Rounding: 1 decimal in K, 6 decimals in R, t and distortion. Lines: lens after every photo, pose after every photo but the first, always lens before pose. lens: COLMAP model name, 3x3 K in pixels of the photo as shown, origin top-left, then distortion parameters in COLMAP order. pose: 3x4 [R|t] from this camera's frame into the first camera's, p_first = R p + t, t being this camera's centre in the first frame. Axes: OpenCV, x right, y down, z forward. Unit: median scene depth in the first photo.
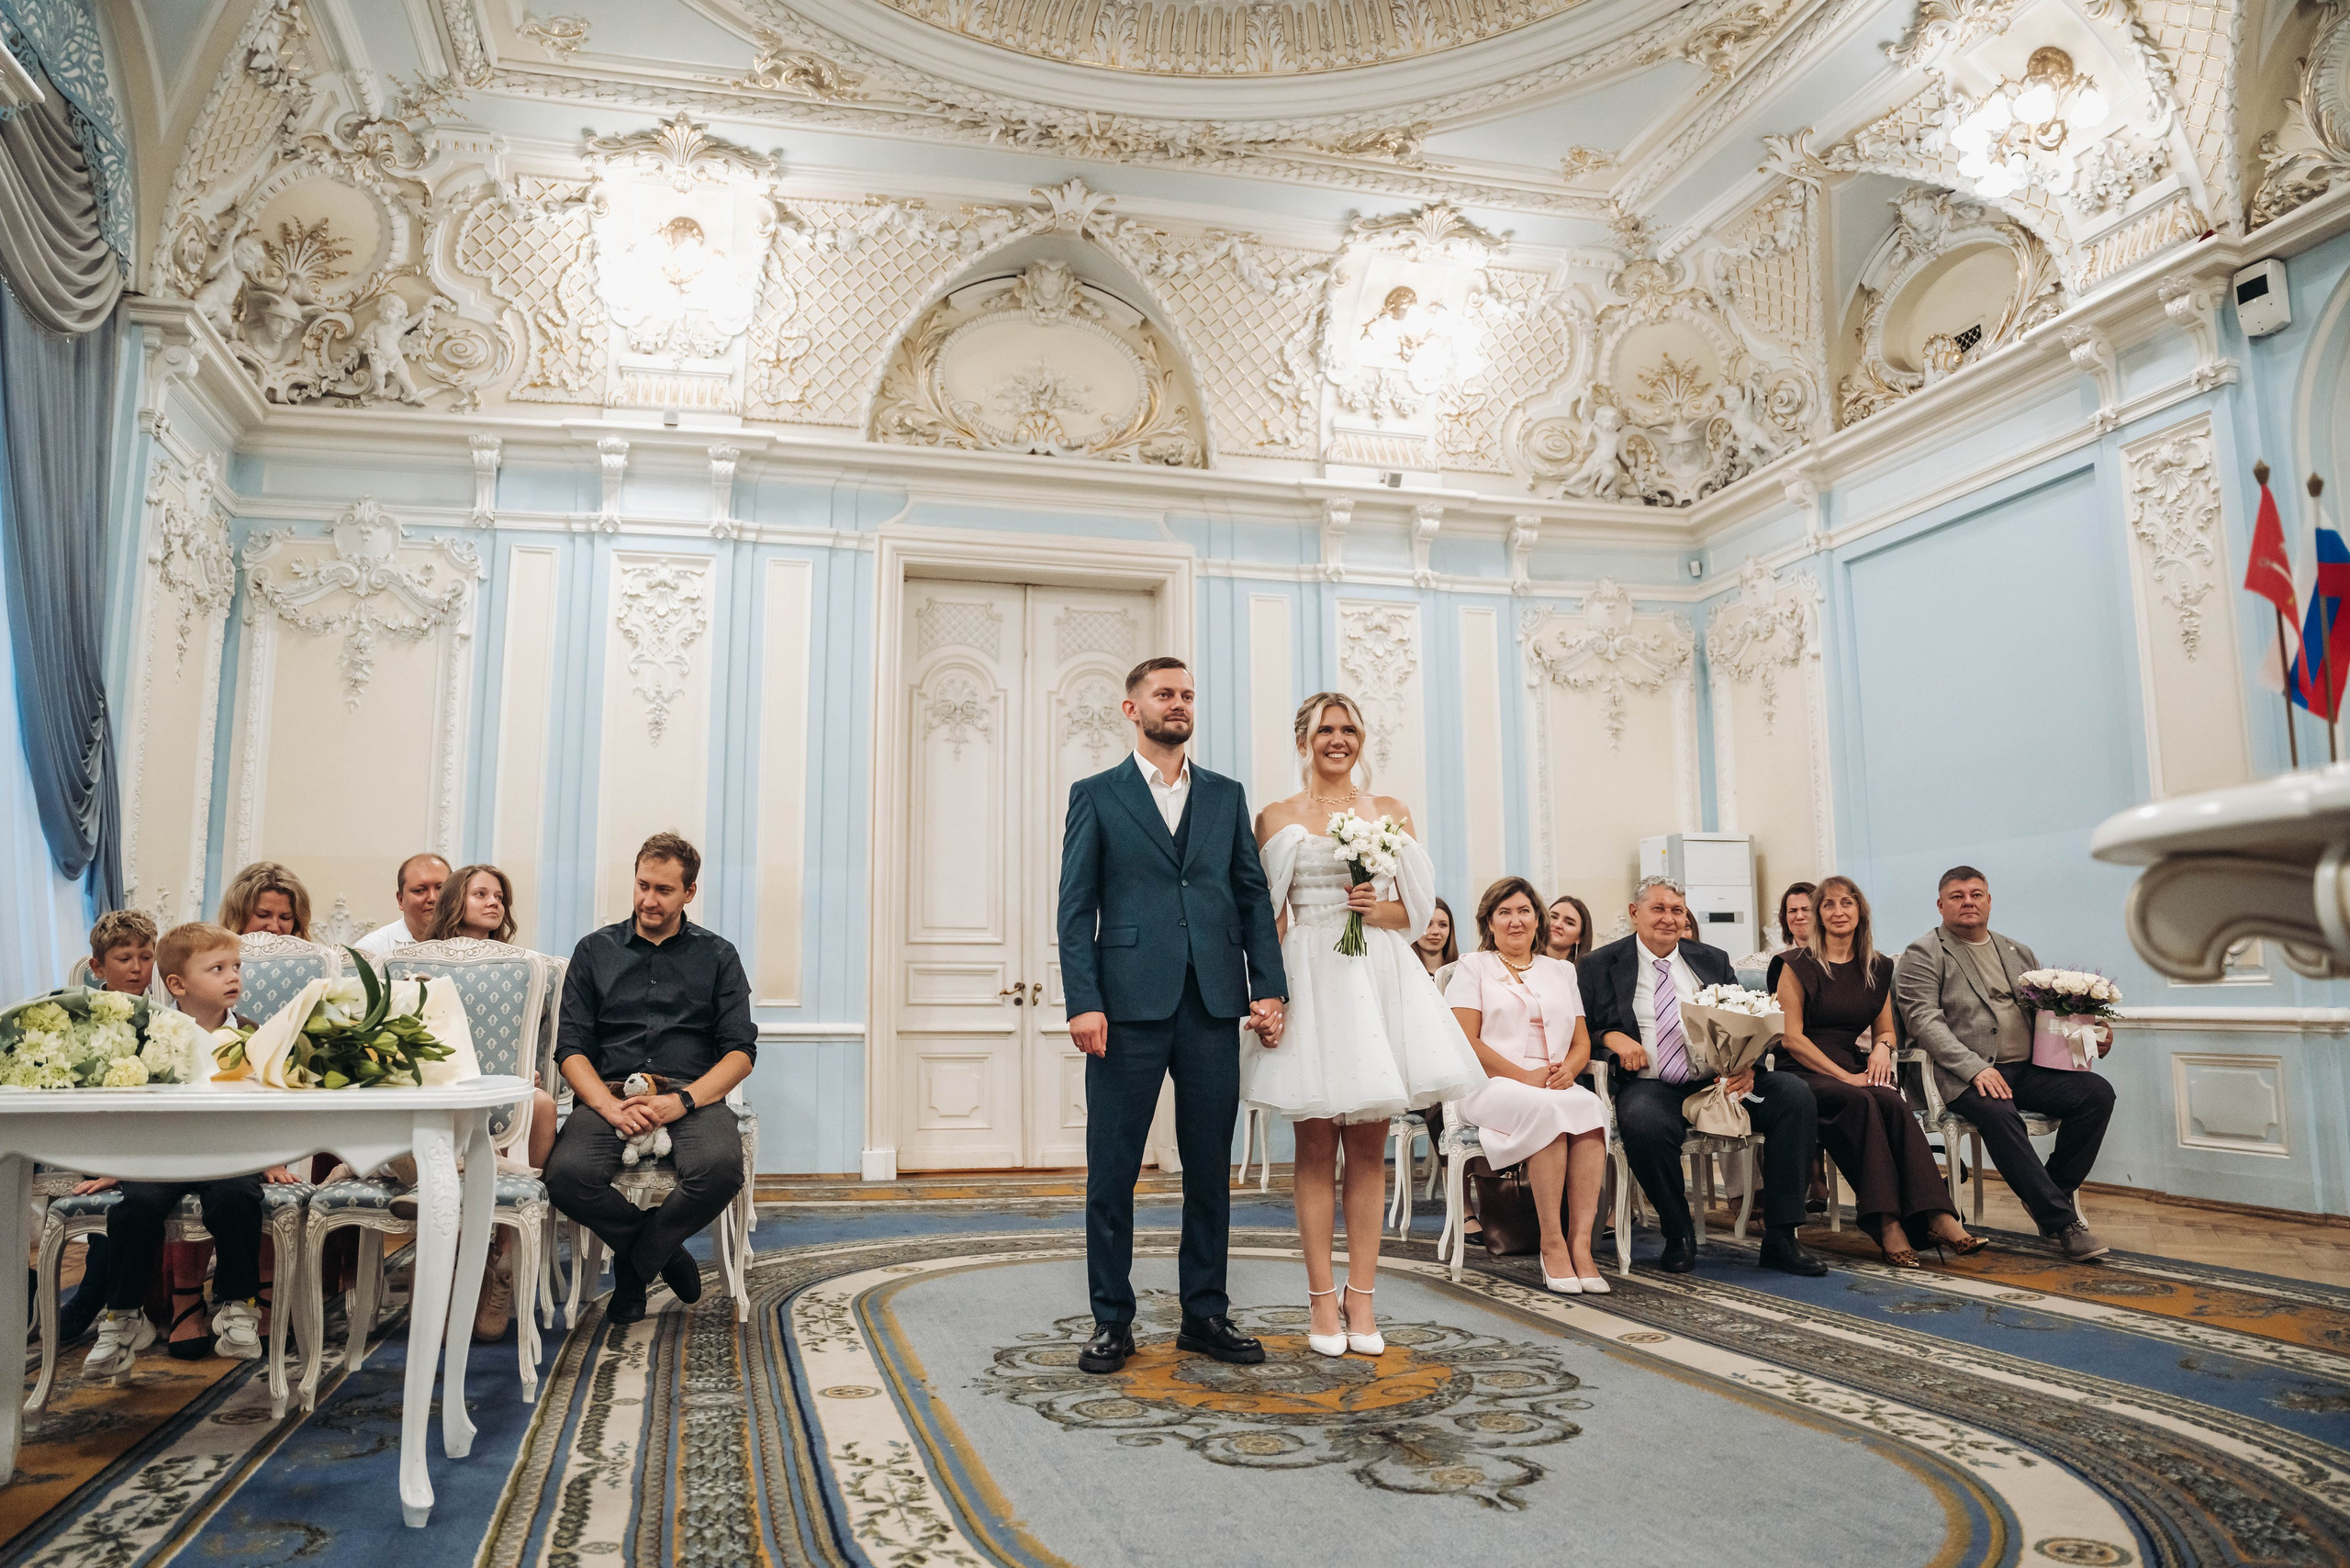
lens RADIAL K [[1652.0, 0, 1168.1], [0, 1652.0, 774.3], [0, 0, 1]] dist [-0.179404, 0.128047]
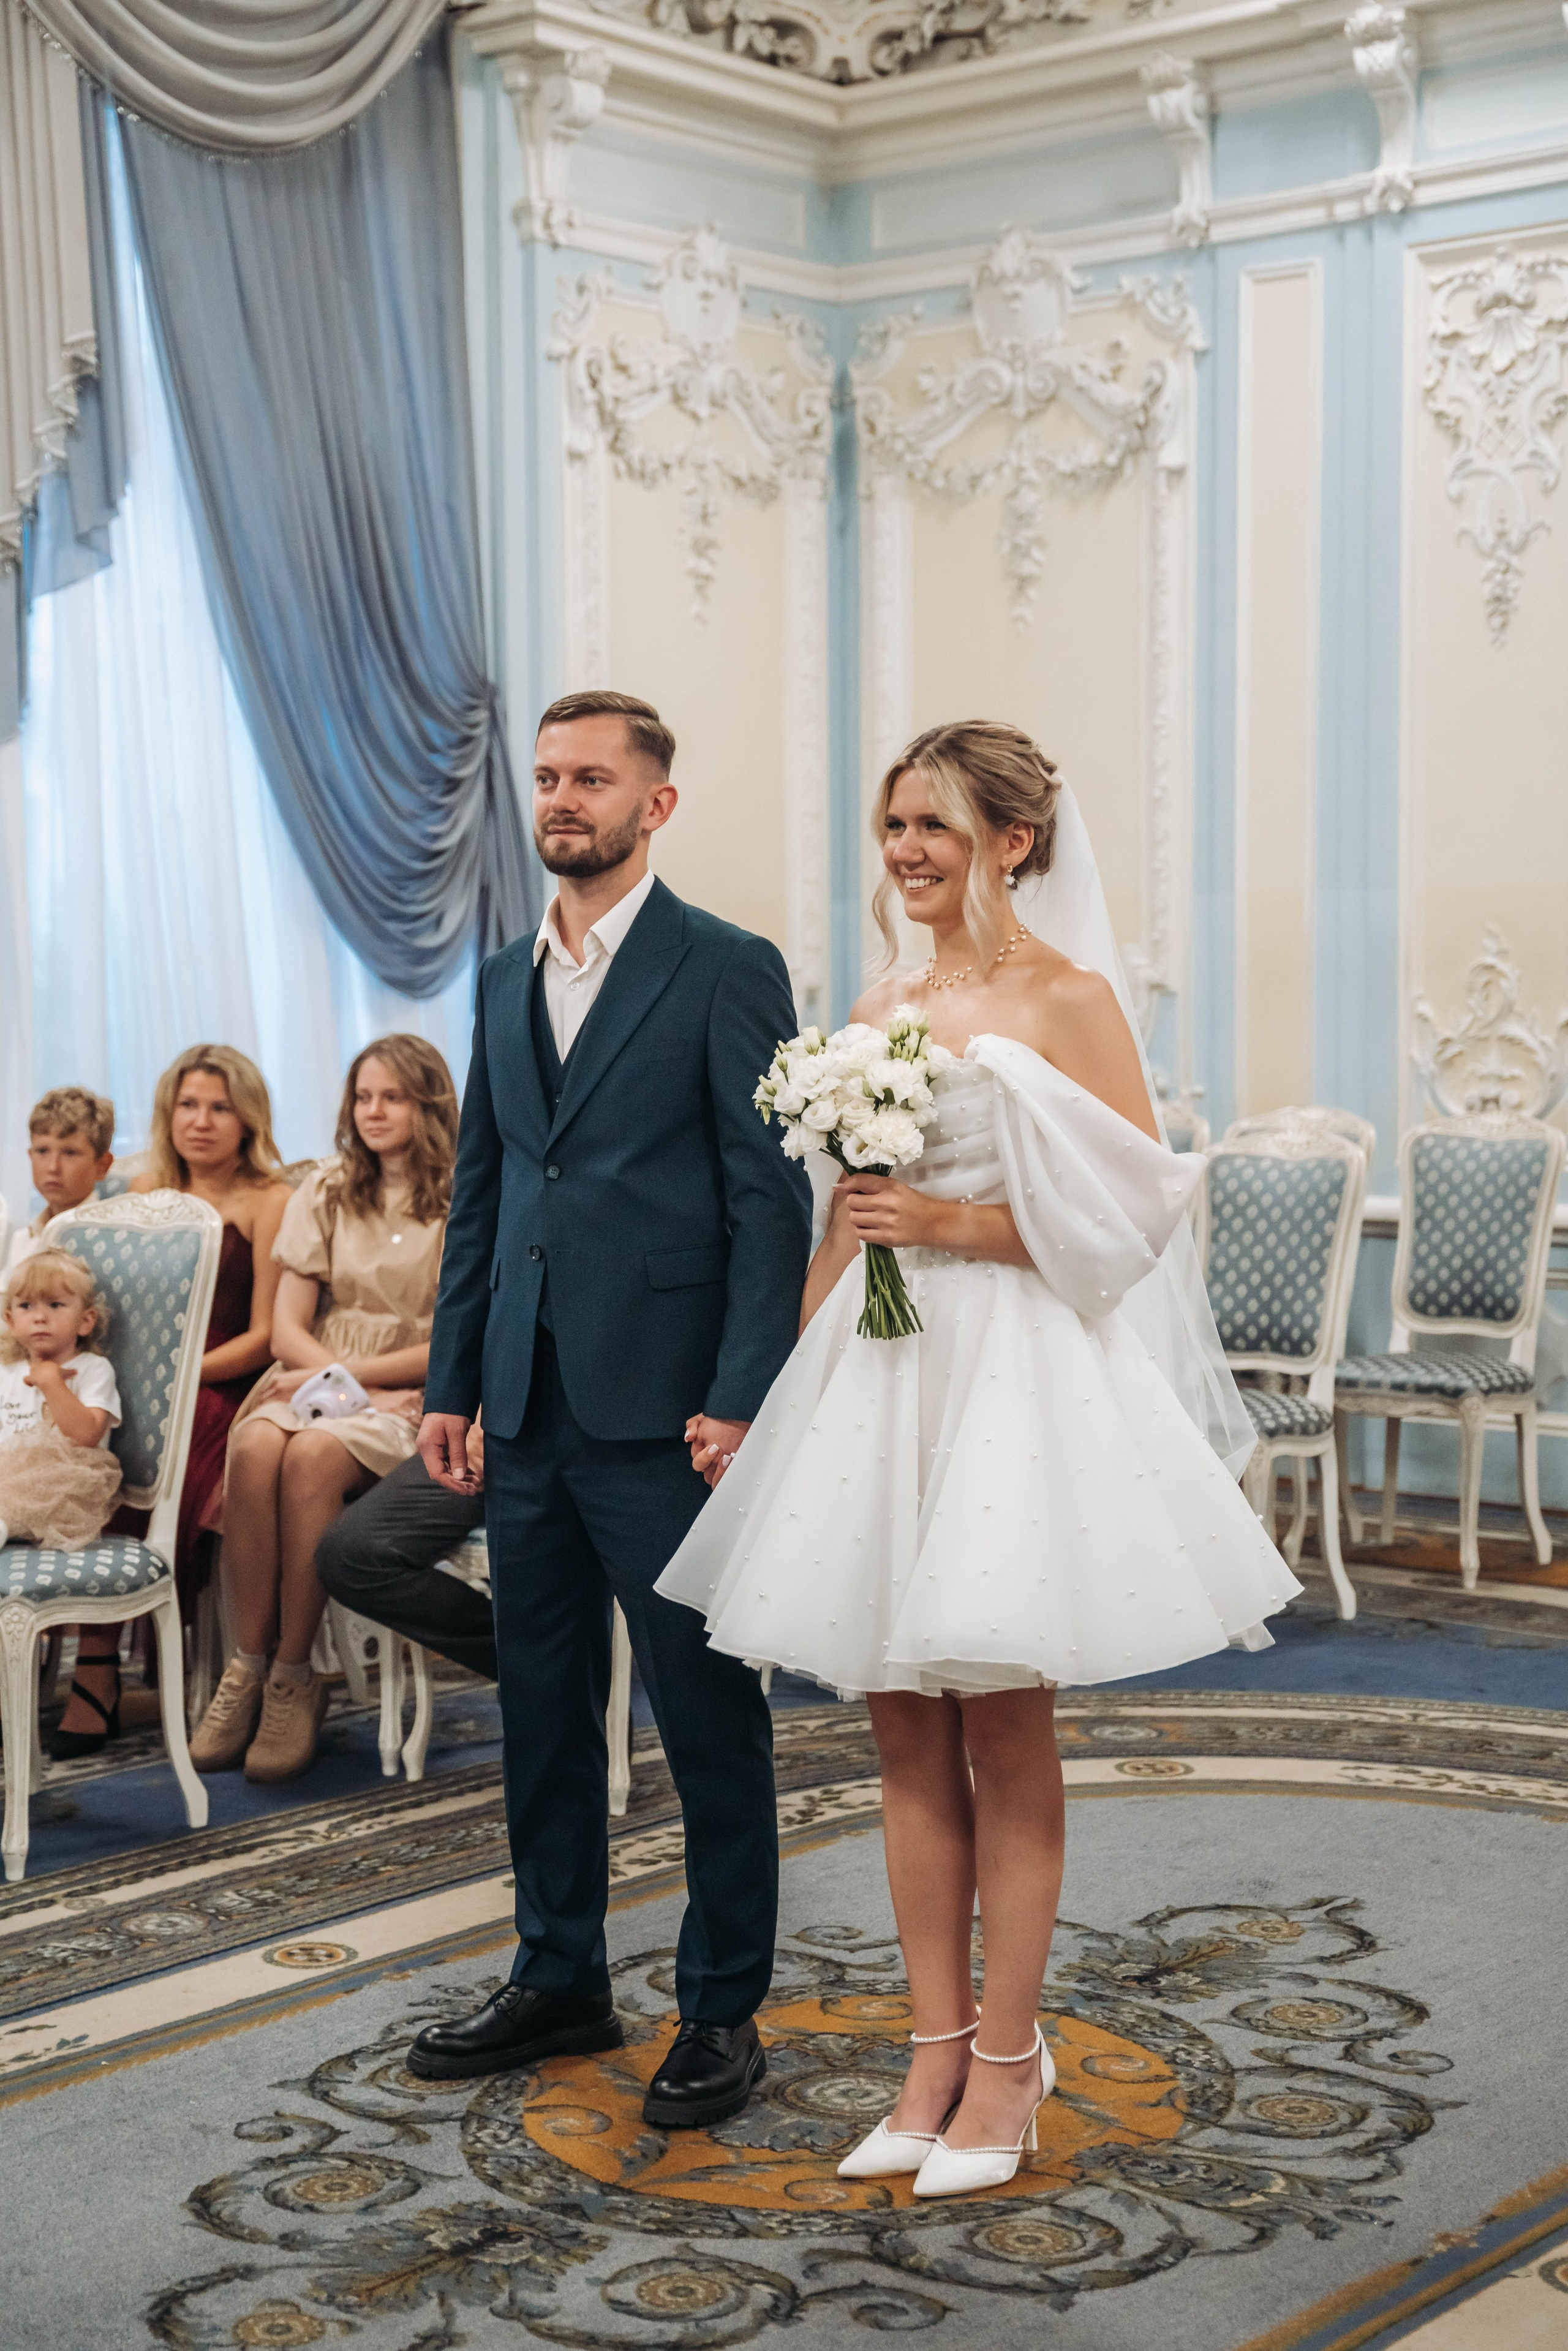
lens RADIAL K [[3667.4, 0, 792.3], [0, 3667.4, 1176.1], [0, 0, 1]] dist [0.106140, 0.220471]
pose [[0.578510, 0.050329, -0.814121, 0.478864], [0.119237, 0.982155, 0.145446, -0.048179], [0.806913, -0.181215, 0.562185, 0.168332]]
